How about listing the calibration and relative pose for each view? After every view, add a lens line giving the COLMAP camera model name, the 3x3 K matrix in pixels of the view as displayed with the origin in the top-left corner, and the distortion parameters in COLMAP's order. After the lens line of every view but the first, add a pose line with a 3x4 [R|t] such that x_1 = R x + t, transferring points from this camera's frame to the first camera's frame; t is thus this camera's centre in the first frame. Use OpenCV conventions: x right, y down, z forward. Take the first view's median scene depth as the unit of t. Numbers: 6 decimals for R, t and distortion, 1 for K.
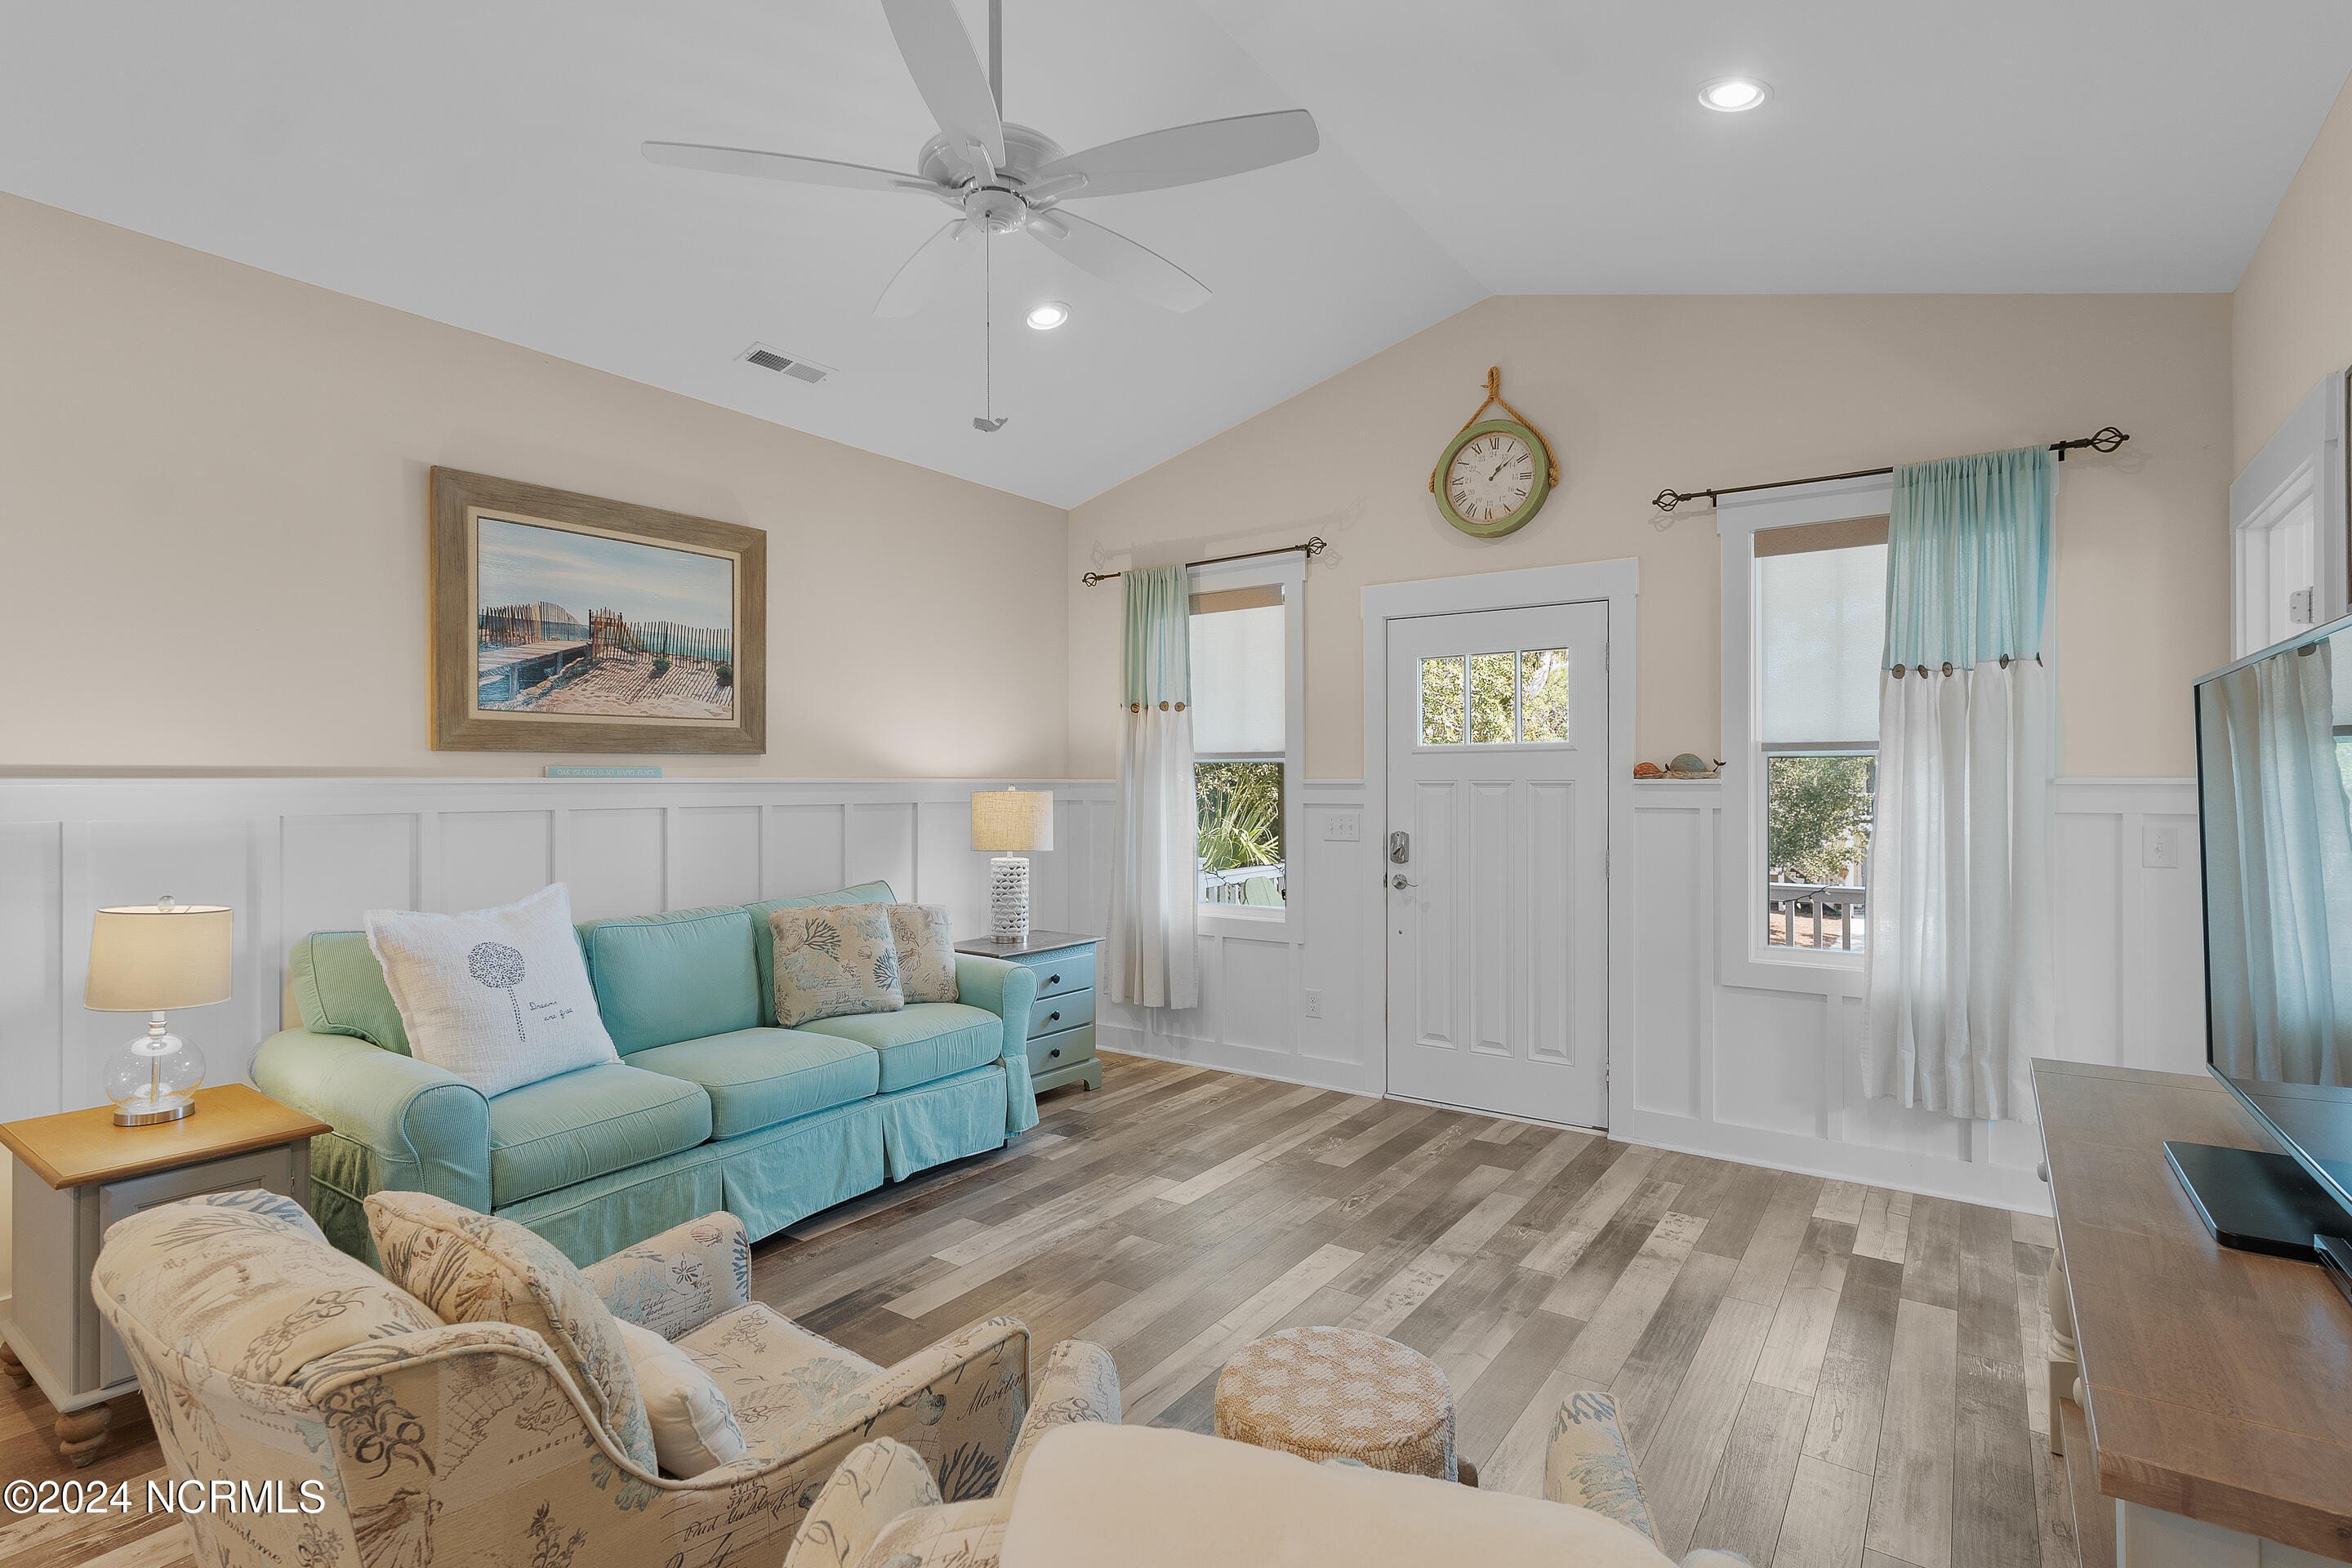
lens RADIAL K [[1112.1, 0, 1100.3], [0, 1112.1, 768.8], [0, 0, 1]] dist [-0.003961, 0.000989]
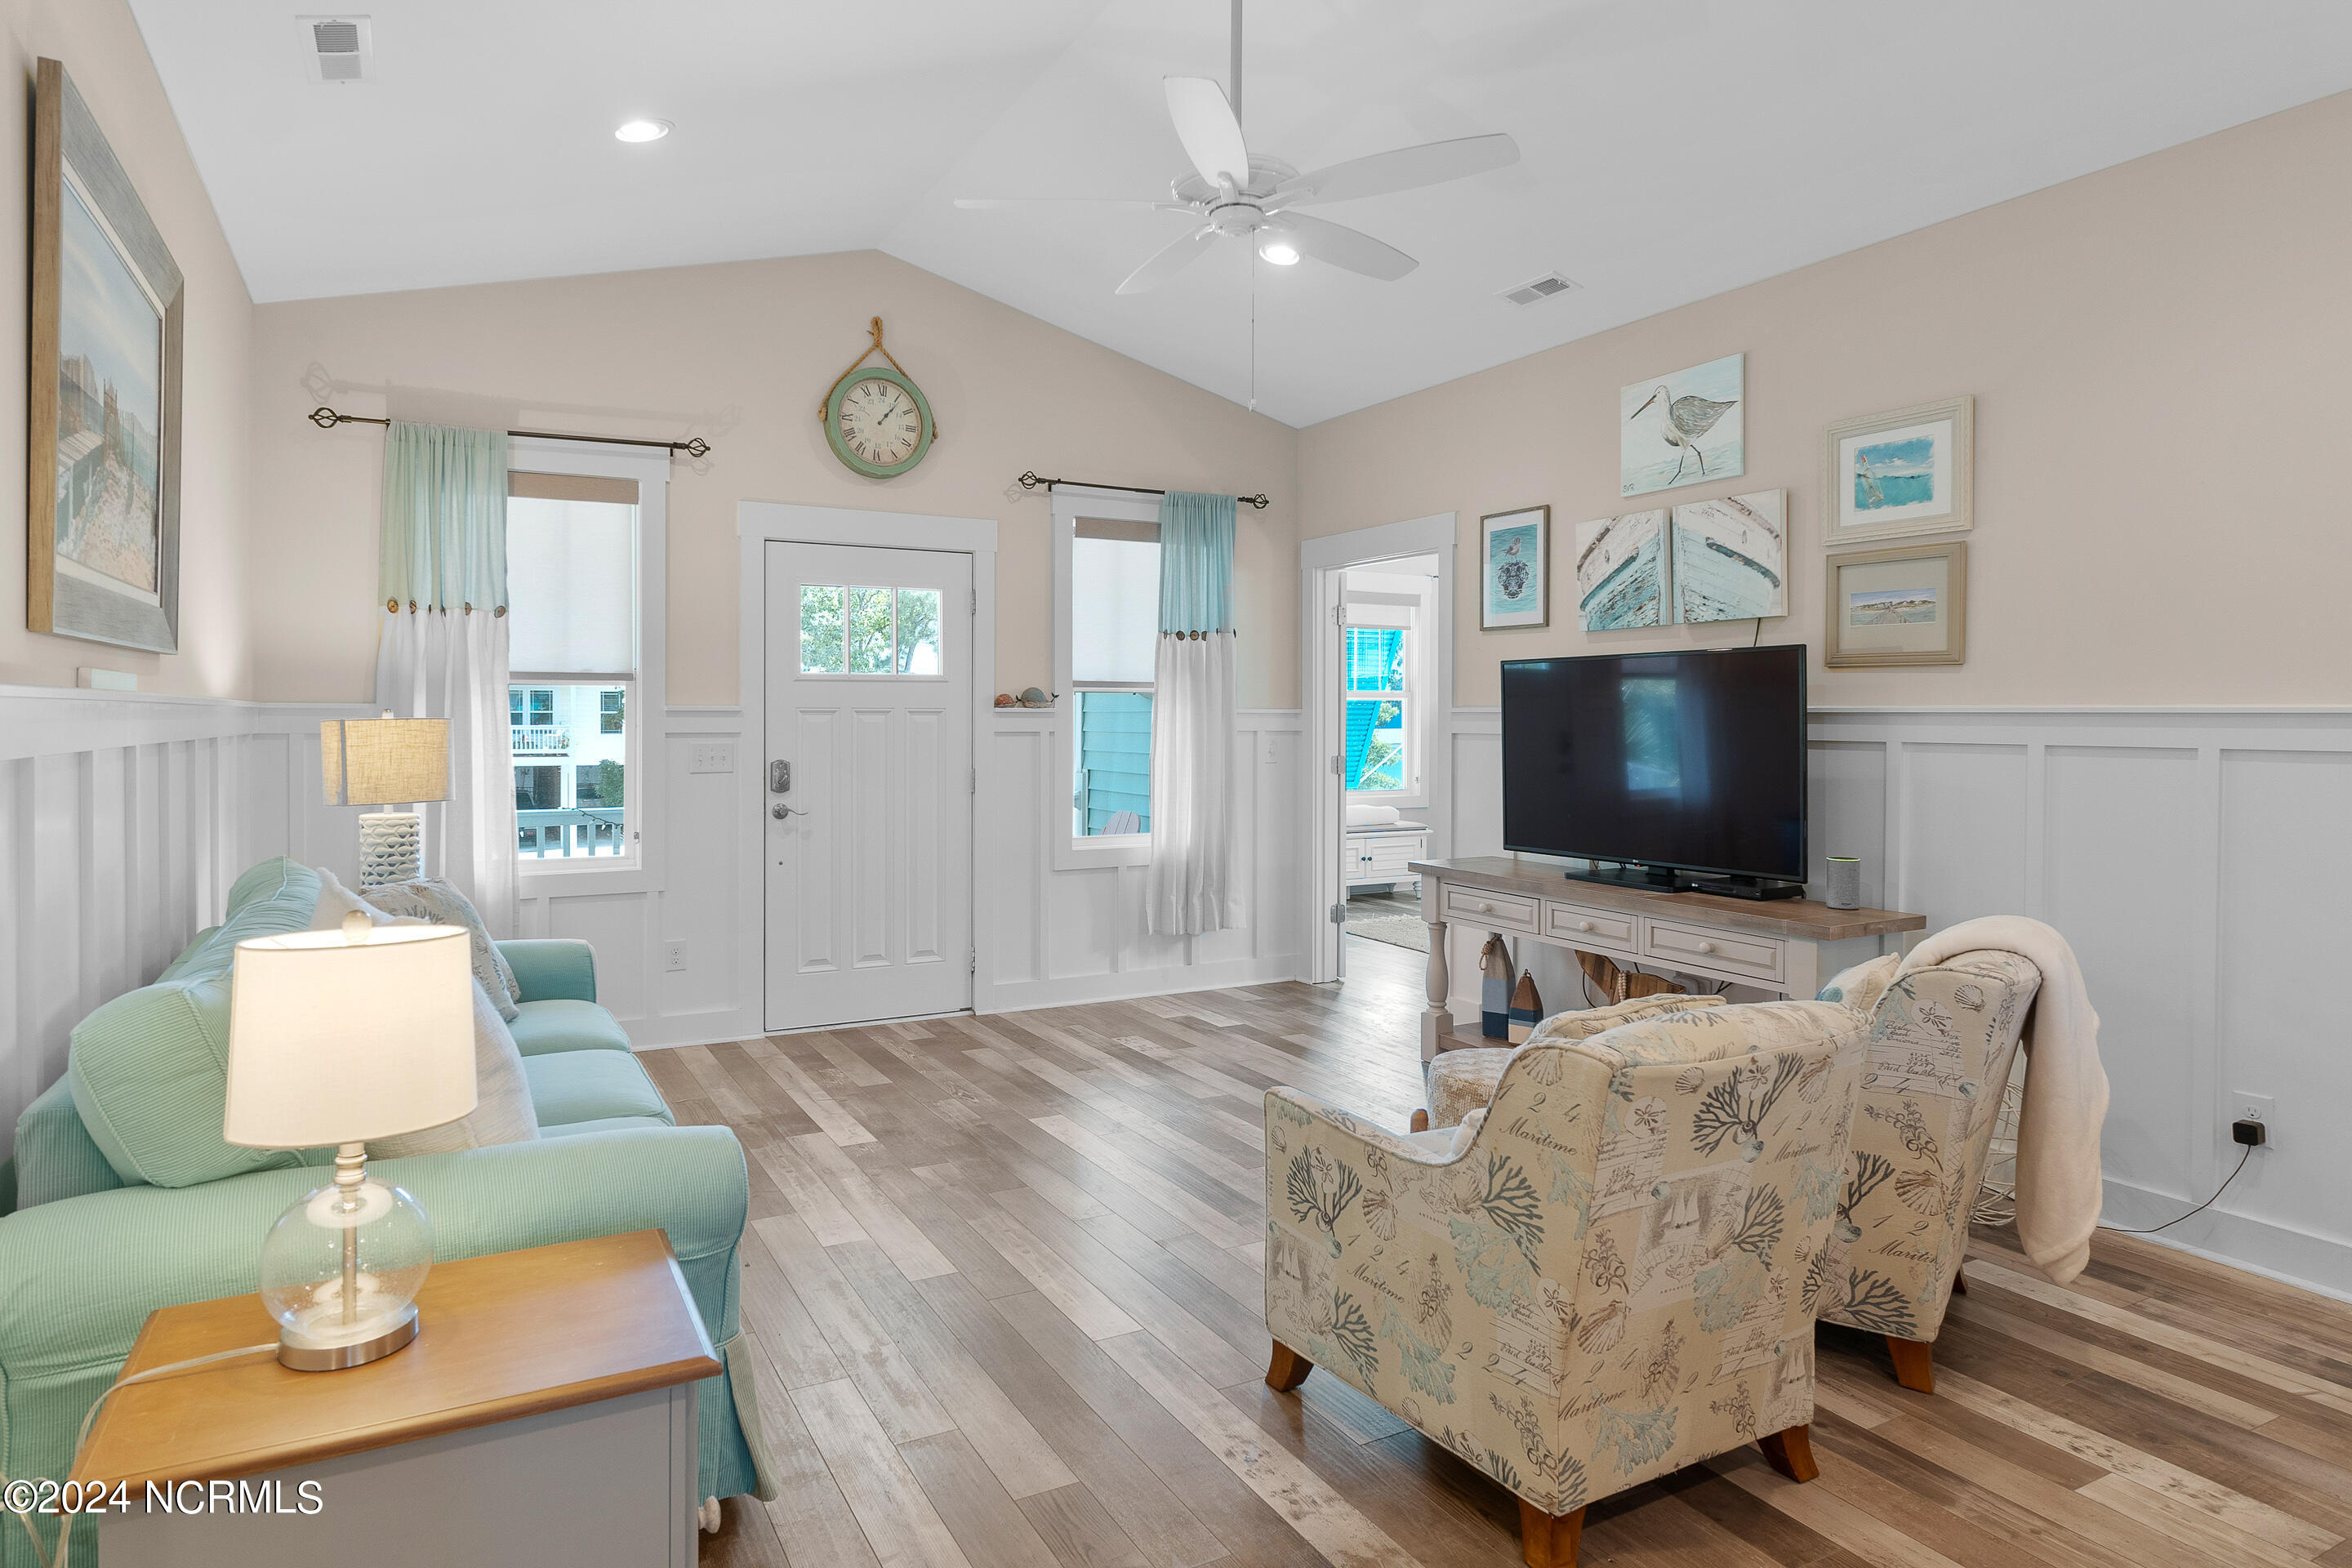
lens RADIAL K [[1356.3, 0, 1054.8], [0, 1356.3, 723.5], [0, 0, 1]] dist [-0.009999, 0.000019]
pose [[0.458561, -0.001143, 0.888662, -0.726351], [-0.011893, 0.999902, 0.007423, 0.013530], [-0.888583, -0.013973, 0.458502, 0.259061]]
